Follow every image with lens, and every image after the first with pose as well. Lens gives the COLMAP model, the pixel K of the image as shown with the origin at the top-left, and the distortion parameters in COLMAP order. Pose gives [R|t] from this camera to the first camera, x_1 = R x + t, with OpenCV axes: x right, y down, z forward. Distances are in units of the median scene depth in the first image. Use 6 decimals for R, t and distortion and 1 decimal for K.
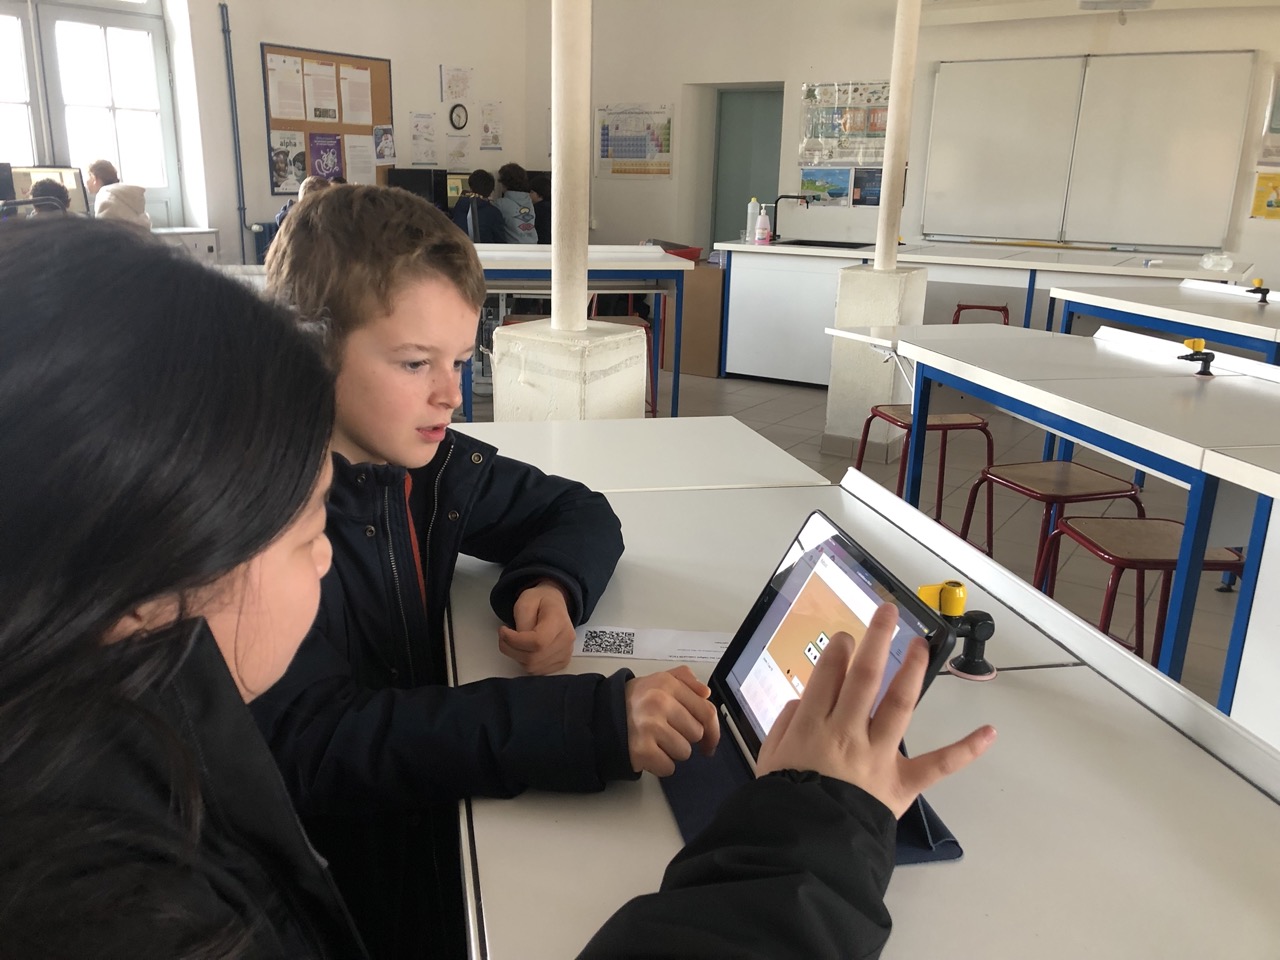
lens RADIAL K [[1044.7, 0, 636.3], [0, 1044.7, 438.9], [0, 0, 1]] dist [0.037635, -0.005409]
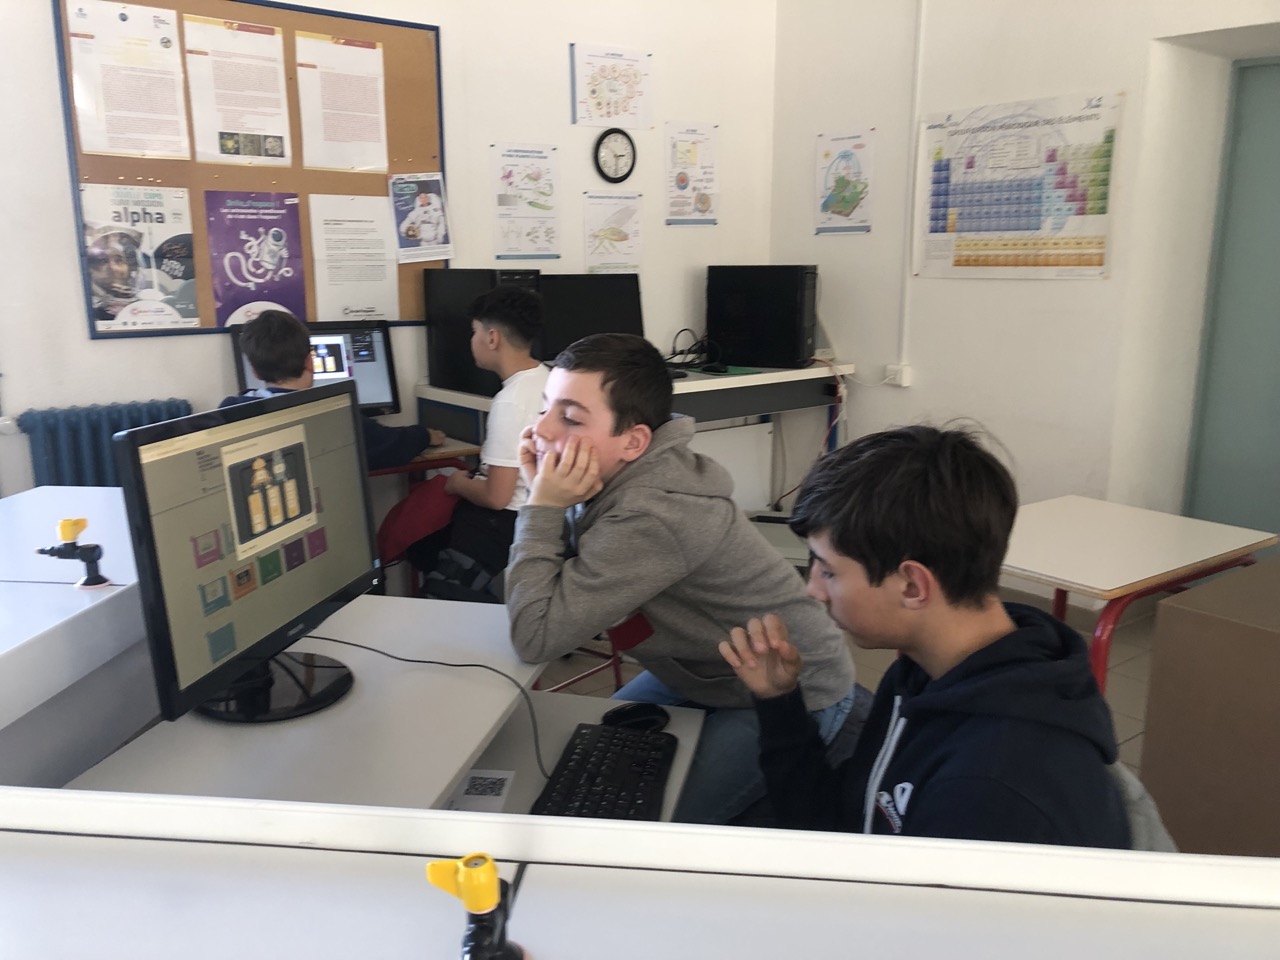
lens RADIAL K [[1044.7, 0, 636.3], [0, 1044.7, 438.9], [0, 0, 1]] dist [0.037635, -0.005409]
pose [[0.950715, 0.032072, -0.308402, -0.013403], [-0.057563, 0.995602, -0.073913, -0.158790], [0.304675, 0.088023, 0.948380, 0.614972]]
